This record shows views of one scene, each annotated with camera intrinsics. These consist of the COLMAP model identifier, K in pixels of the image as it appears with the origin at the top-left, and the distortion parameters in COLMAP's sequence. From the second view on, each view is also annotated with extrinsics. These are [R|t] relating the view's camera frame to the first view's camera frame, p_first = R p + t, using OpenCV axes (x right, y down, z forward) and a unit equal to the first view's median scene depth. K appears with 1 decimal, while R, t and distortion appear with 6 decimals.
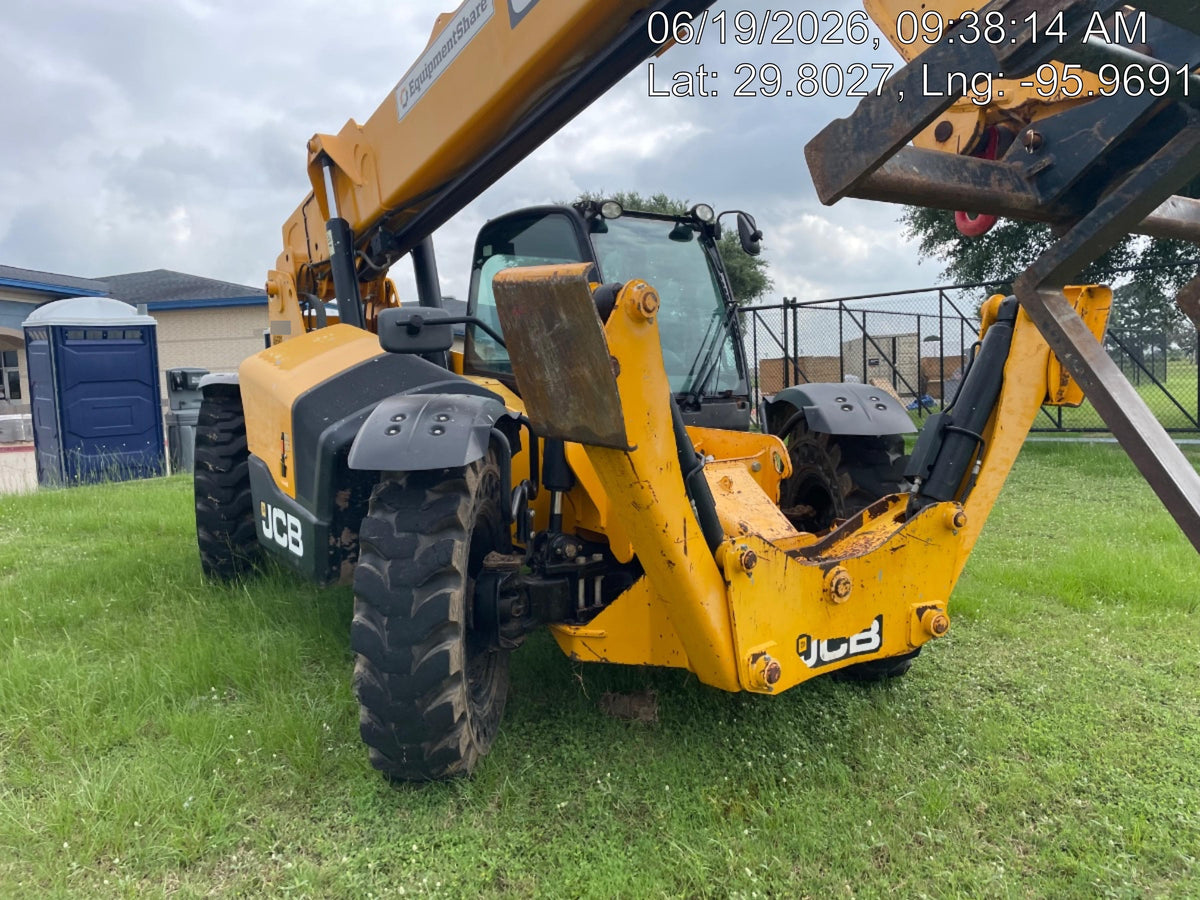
lens RADIAL K [[910.3, 0, 600.0], [0, 910.3, 450.0], [0, 0, 1]] dist [0.029506, -0.055716]
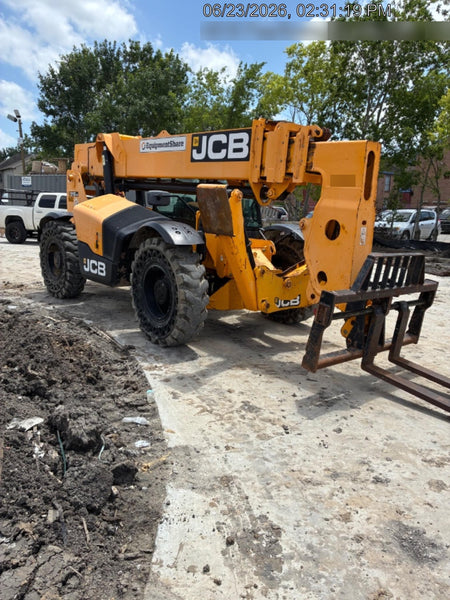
lens RADIAL K [[455.1, 0, 225.0], [0, 455.1, 300.0], [0, 0, 1]] dist [0.029506, -0.055716]
pose [[0.993942, 0.032825, 0.104891, -0.134443], [-0.041713, 0.995618, 0.083700, 0.074577], [-0.101683, -0.087569, 0.990955, -0.608109]]
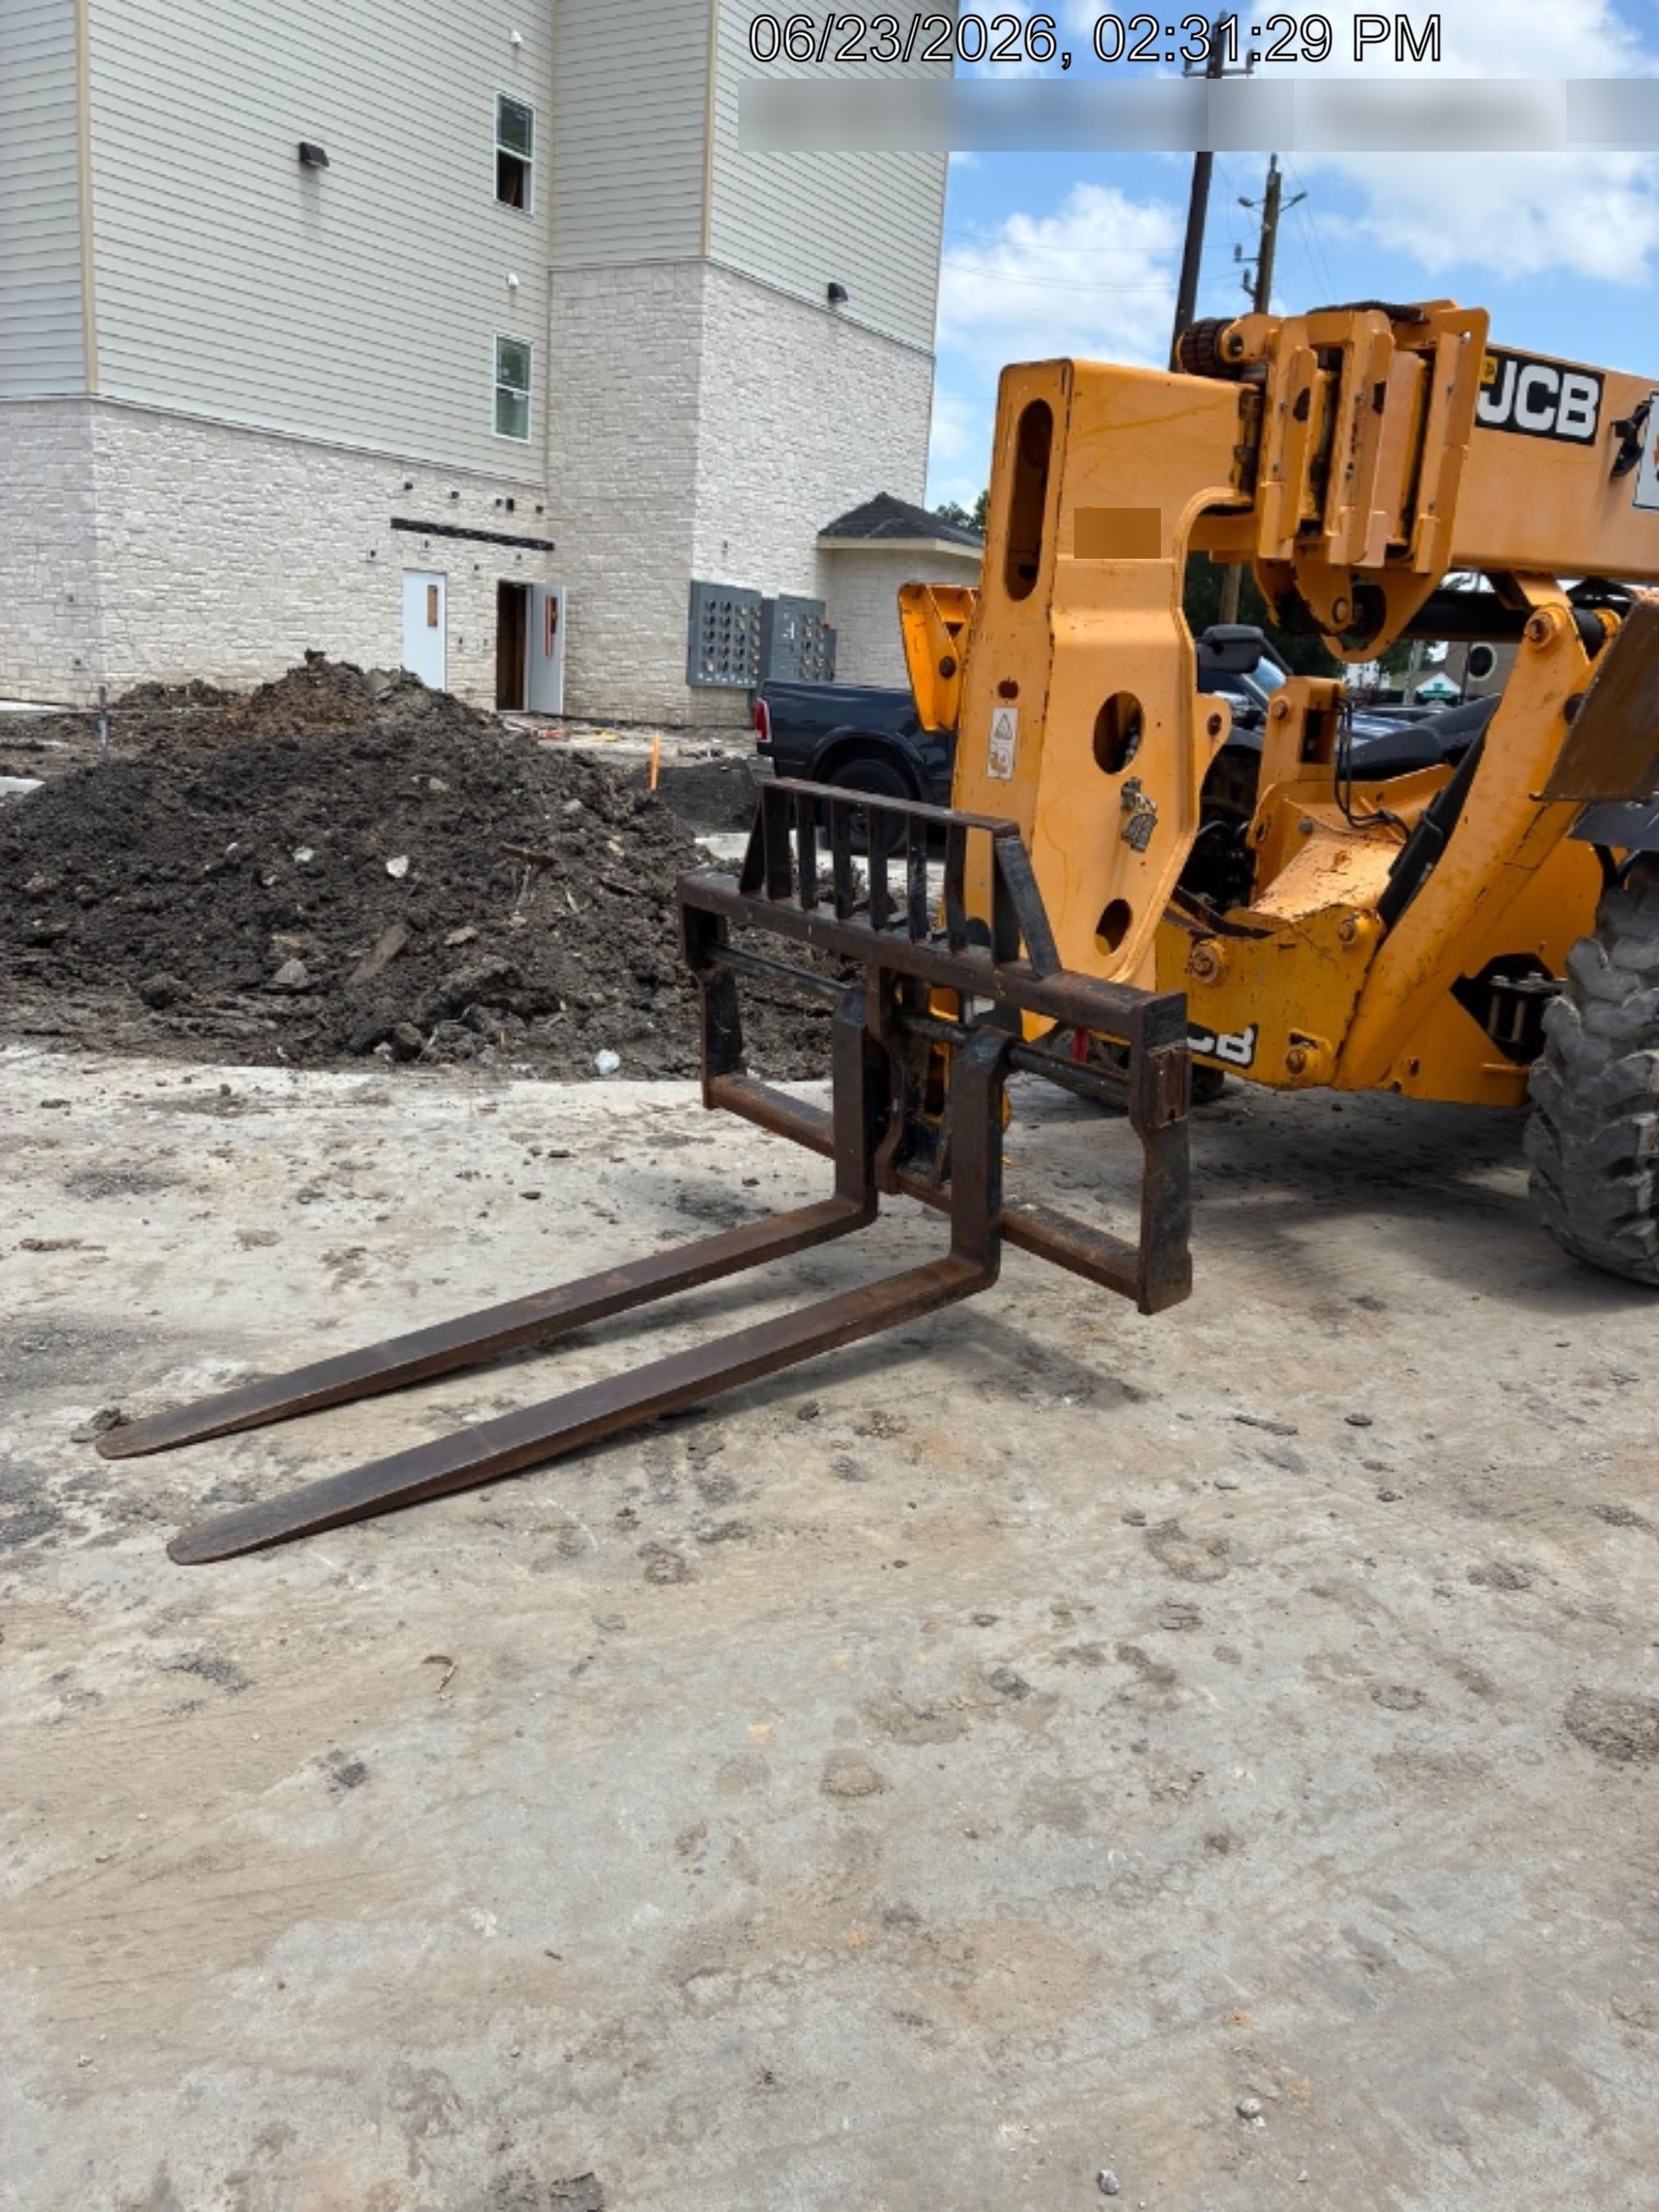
lens RADIAL K [[1677.9, 0, 829.5], [0, 1677.9, 1106.0], [0, 0, 1]] dist [0.029506, -0.055716]
pose [[0.066313, 0.278706, -0.958084, 1.634199], [-0.180894, 0.947644, 0.263149, -0.063587], [0.981264, 0.155862, 0.113257, 0.433933]]
